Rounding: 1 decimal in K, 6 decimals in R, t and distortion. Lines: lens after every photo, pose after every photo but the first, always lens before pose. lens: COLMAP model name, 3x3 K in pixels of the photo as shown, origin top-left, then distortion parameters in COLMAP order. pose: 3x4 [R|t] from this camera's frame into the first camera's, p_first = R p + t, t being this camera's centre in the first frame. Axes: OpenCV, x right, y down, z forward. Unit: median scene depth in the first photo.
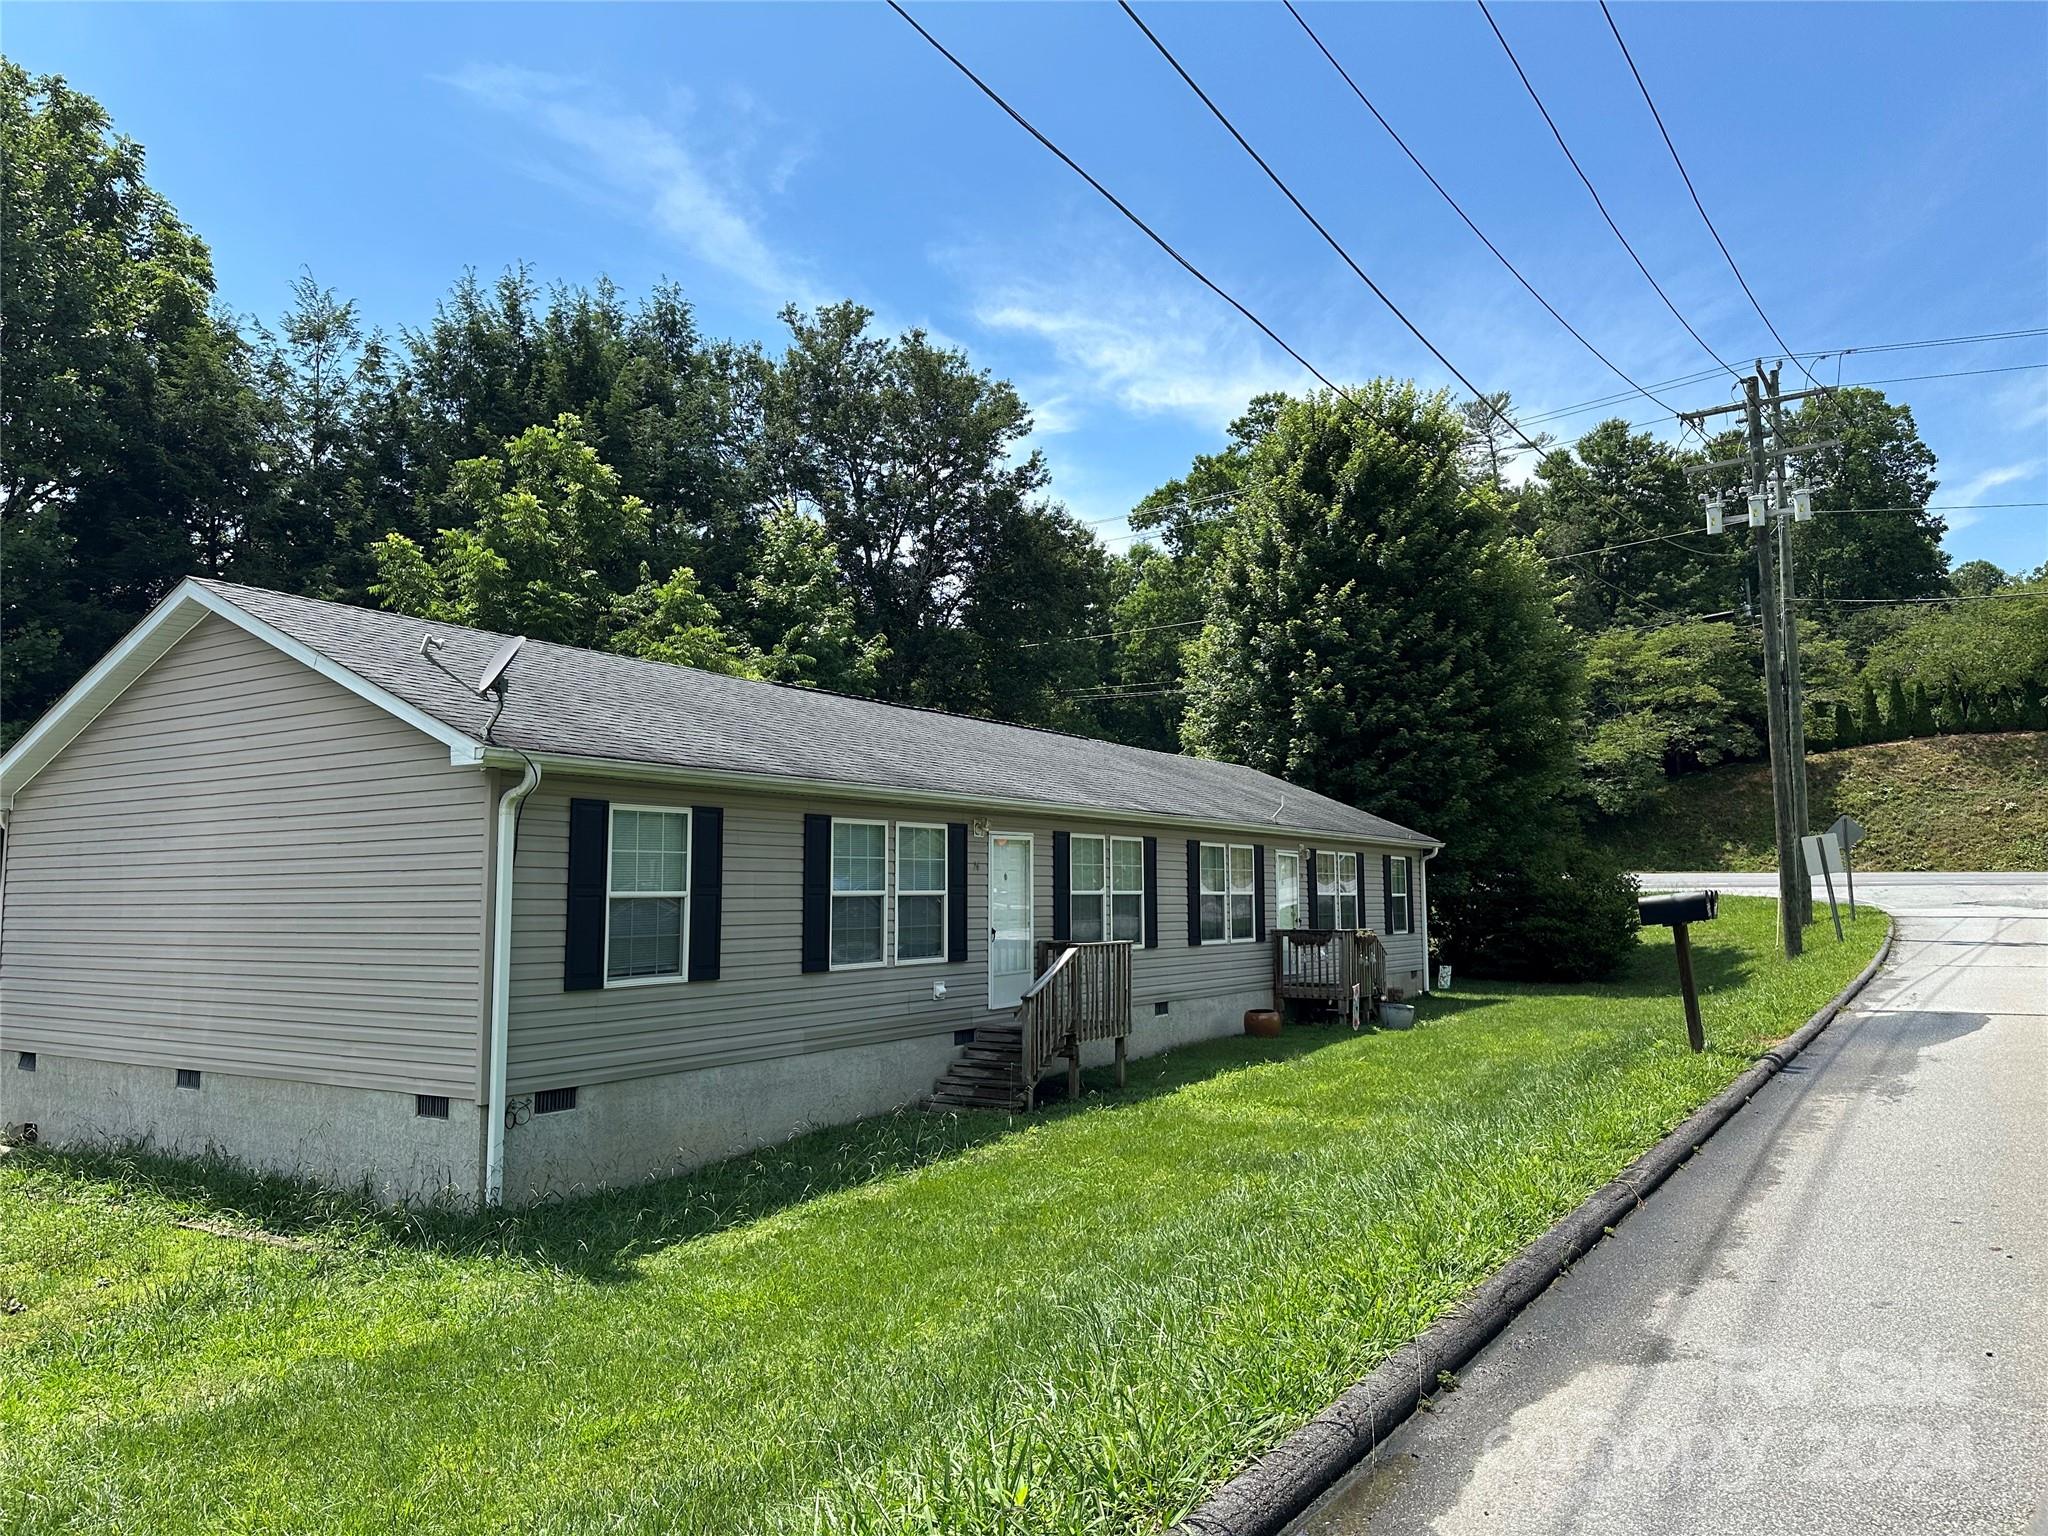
lens RADIAL K [[1393.2, 0, 1024.0], [0, 1393.2, 768.0], [0, 0, 1]] dist [0.136967, -0.208758]
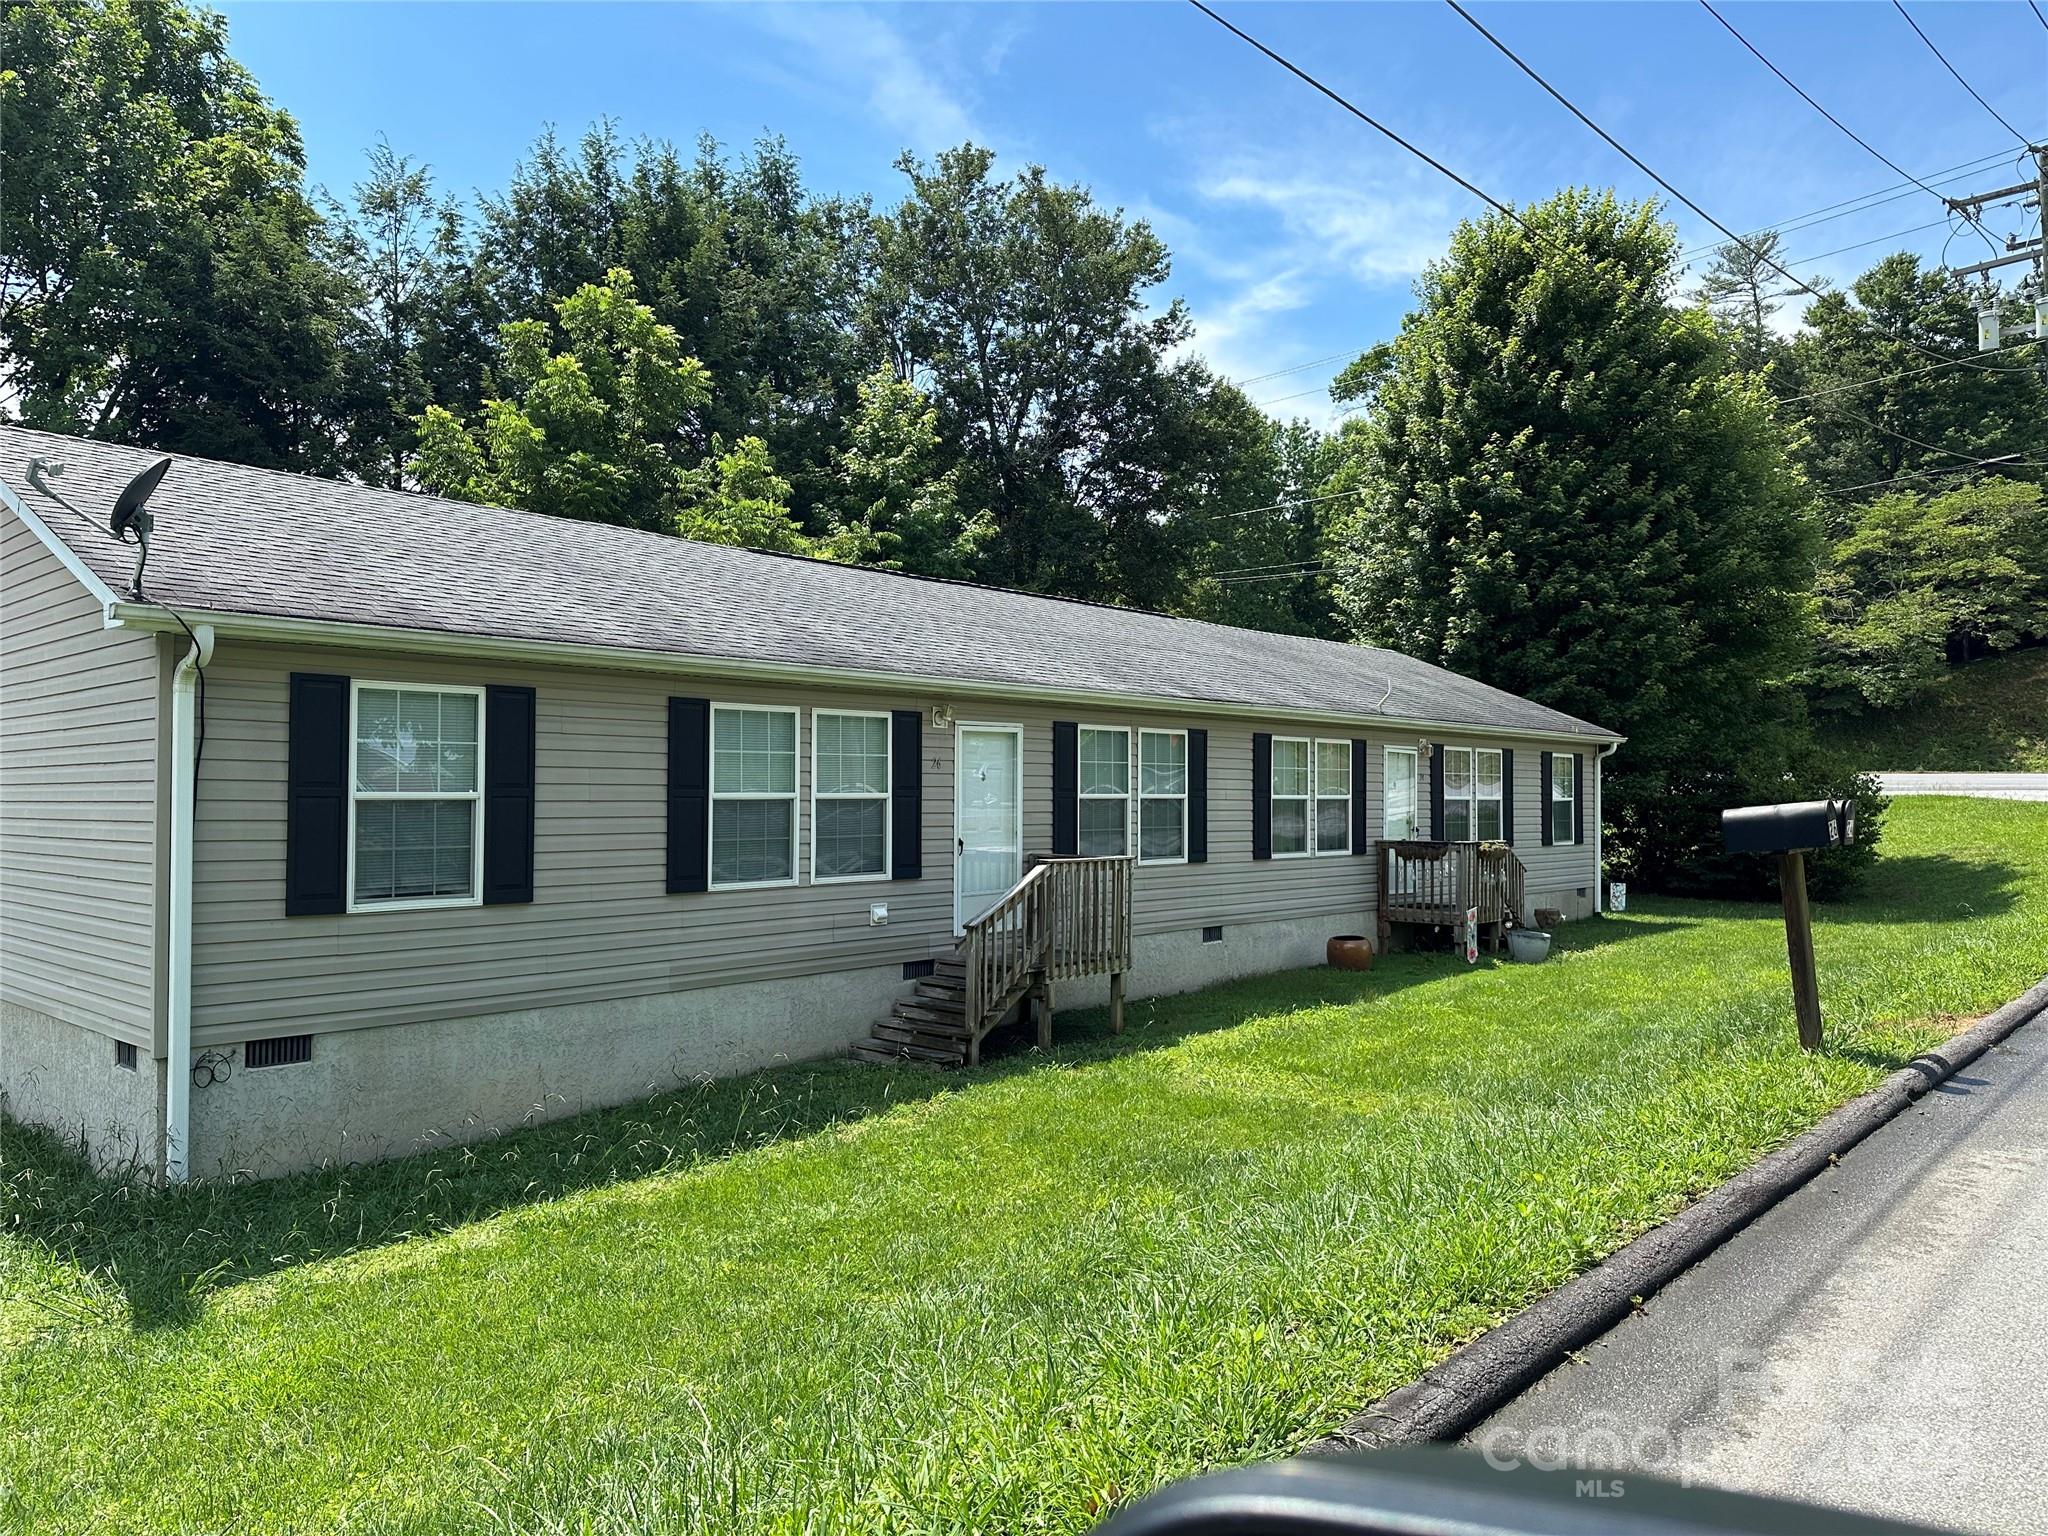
lens RADIAL K [[1416.8, 0, 1018.1], [0, 1416.8, 754.2], [0, 0, 1]] dist [0.101240, -0.147390]
pose [[0.987377, 0.001330, -0.158385, 0.069081], [0.008501, 0.998079, 0.061376, 0.006953], [0.158162, -0.061948, 0.985468, 0.091102]]
